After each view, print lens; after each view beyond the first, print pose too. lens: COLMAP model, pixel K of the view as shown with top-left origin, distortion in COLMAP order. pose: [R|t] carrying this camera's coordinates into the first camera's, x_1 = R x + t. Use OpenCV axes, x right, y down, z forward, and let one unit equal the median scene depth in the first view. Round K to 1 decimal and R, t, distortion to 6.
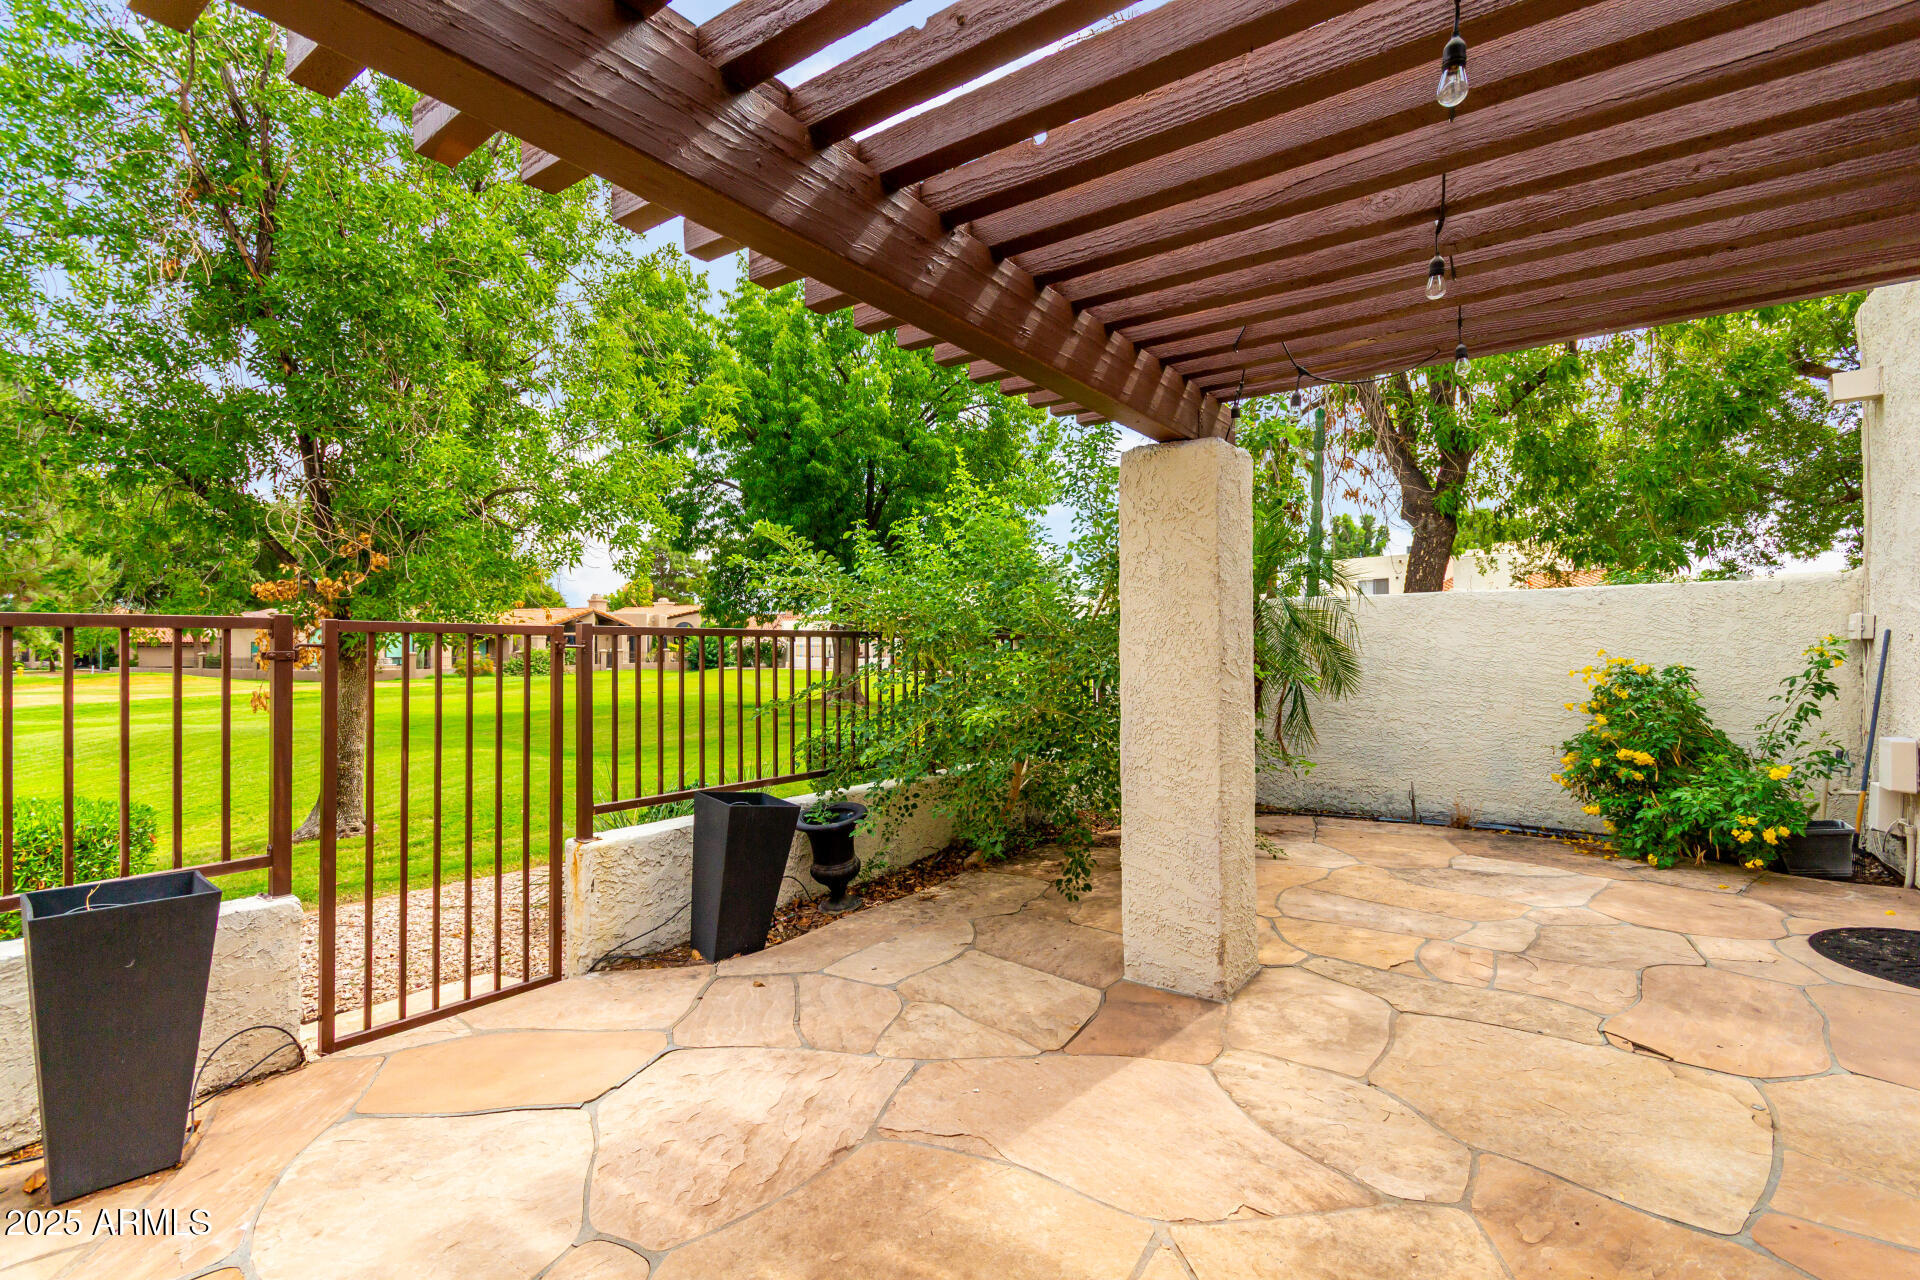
lens RADIAL K [[883.6, 0, 960.5], [0, 883.6, 641.0], [0, 0, 1]] dist [-0.001036, -0.000213]
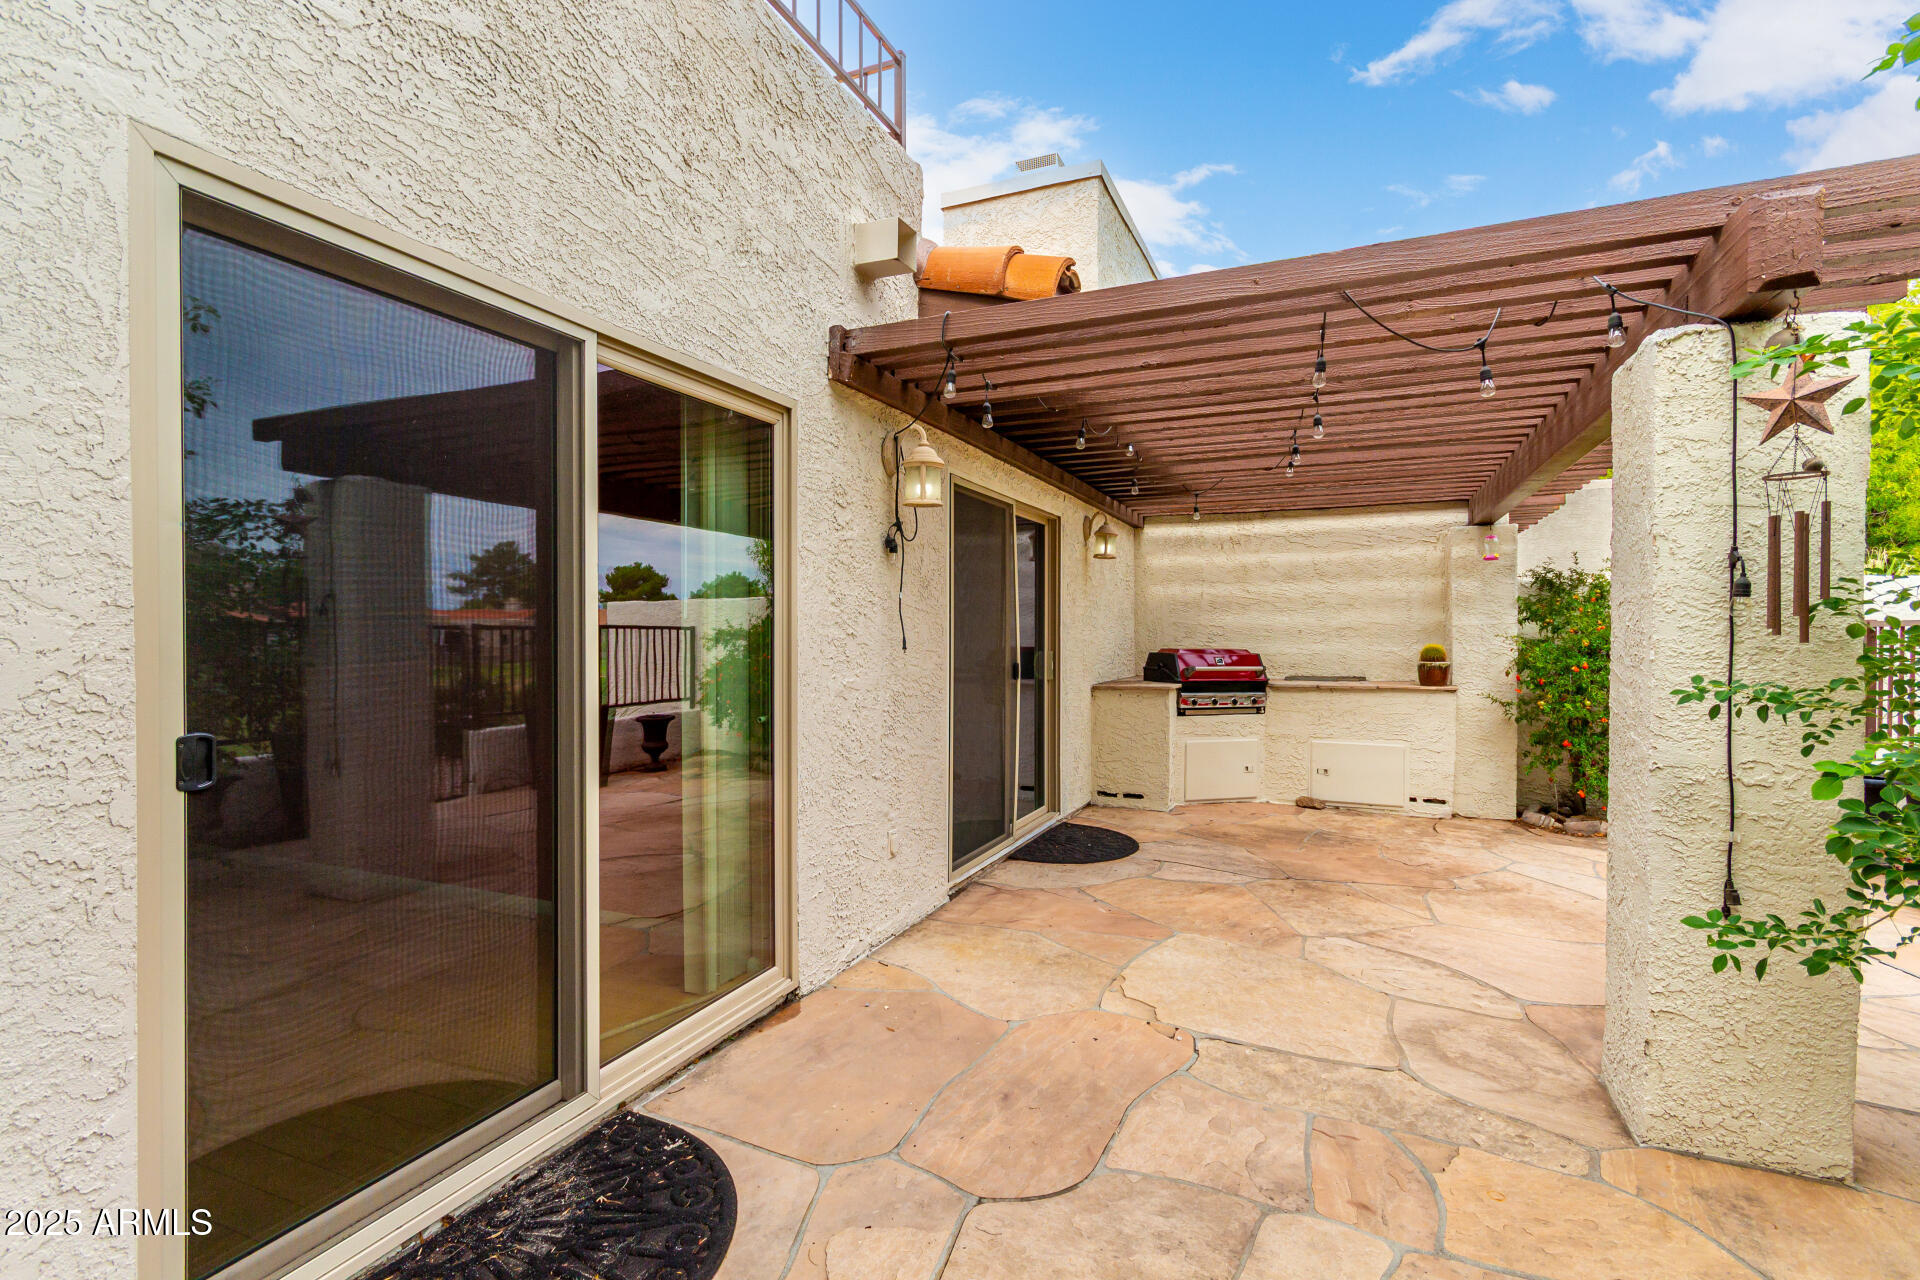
lens RADIAL K [[883.6, 0, 957.5], [0, 883.6, 638.8], [0, 0, 1]] dist [-0.001036, -0.000213]
pose [[-0.978614, 0.001702, -0.205697, 1.176124], [0.001040, 0.999994, 0.003324, 0.000800], [0.205702, 0.003039, -0.978610, 1.879597]]
